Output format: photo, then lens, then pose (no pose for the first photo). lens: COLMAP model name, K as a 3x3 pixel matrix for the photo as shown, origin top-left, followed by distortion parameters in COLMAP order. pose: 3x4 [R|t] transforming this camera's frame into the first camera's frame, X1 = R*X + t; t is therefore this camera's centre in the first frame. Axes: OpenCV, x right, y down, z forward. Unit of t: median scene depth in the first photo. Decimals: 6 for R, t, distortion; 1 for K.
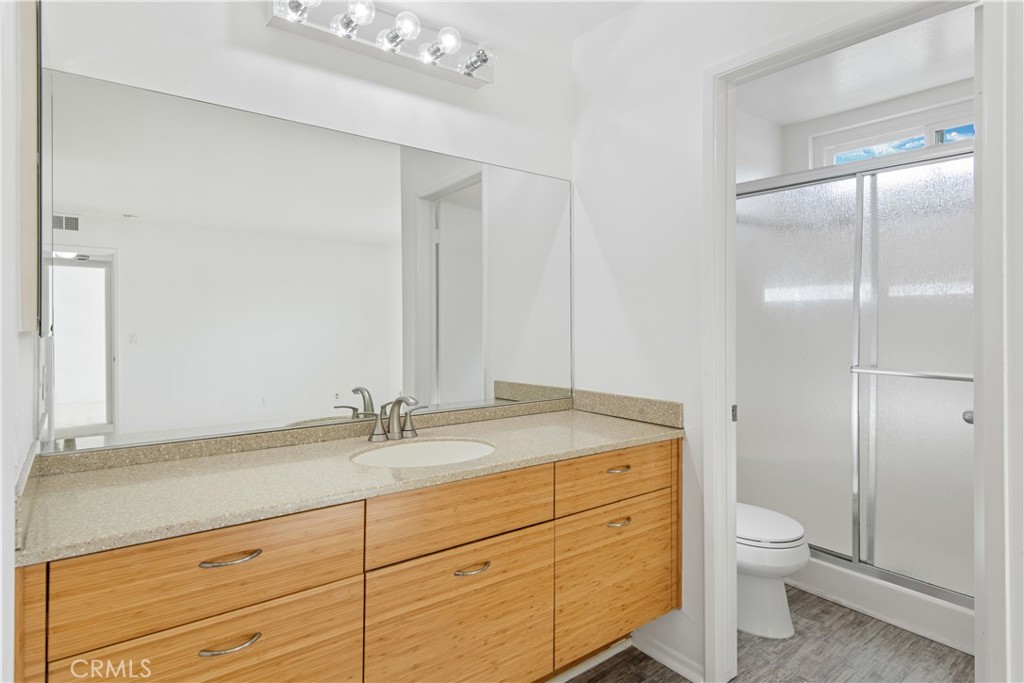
lens RADIAL K [[571.7, 0, 510.3], [0, 571.7, 319.1], [0, 0, 1]] dist [0.001956, -0.000717]
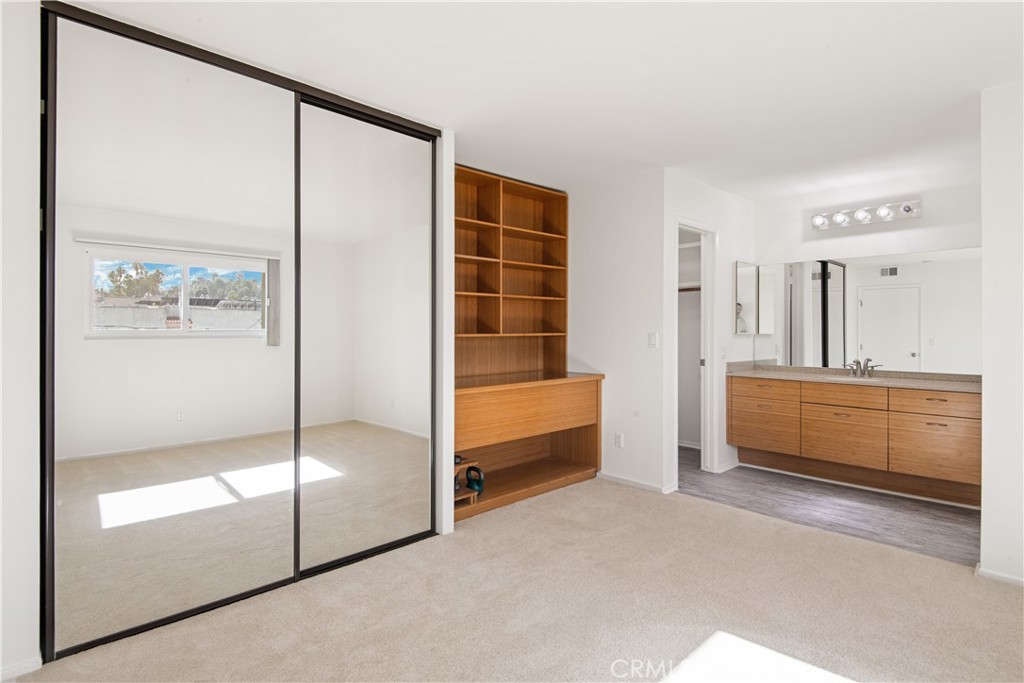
lens RADIAL K [[534.5, 0, 528.5], [0, 534.5, 328.6], [0, 0, 1]] dist [0.004118, 0.000770]
pose [[0.126080, -0.004448, -0.992010, 2.121763], [0.008308, 0.999960, -0.003428, -0.012850], [0.991985, -0.007809, 0.126112, -0.819553]]
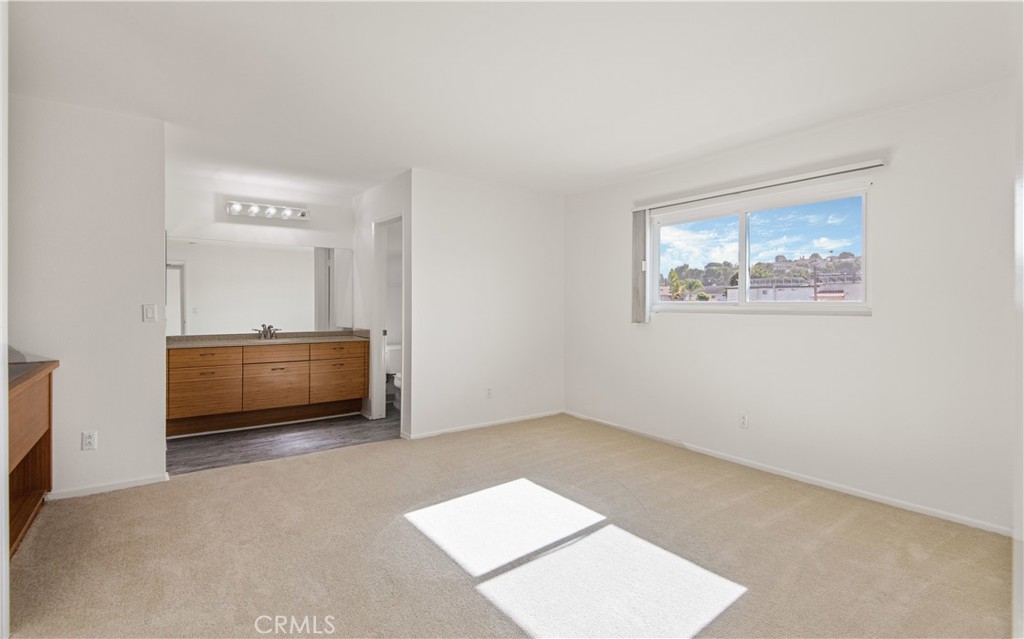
lens RADIAL K [[488.5, 0, 516.3], [0, 488.5, 308.0], [0, 0, 1]] dist [0.000787, -0.000215]
pose [[0.999907, 0.001822, -0.013497, 1.311520], [-0.001552, 0.999800, 0.019955, -0.024553], [0.013530, -0.019932, 0.999710, -1.845310]]
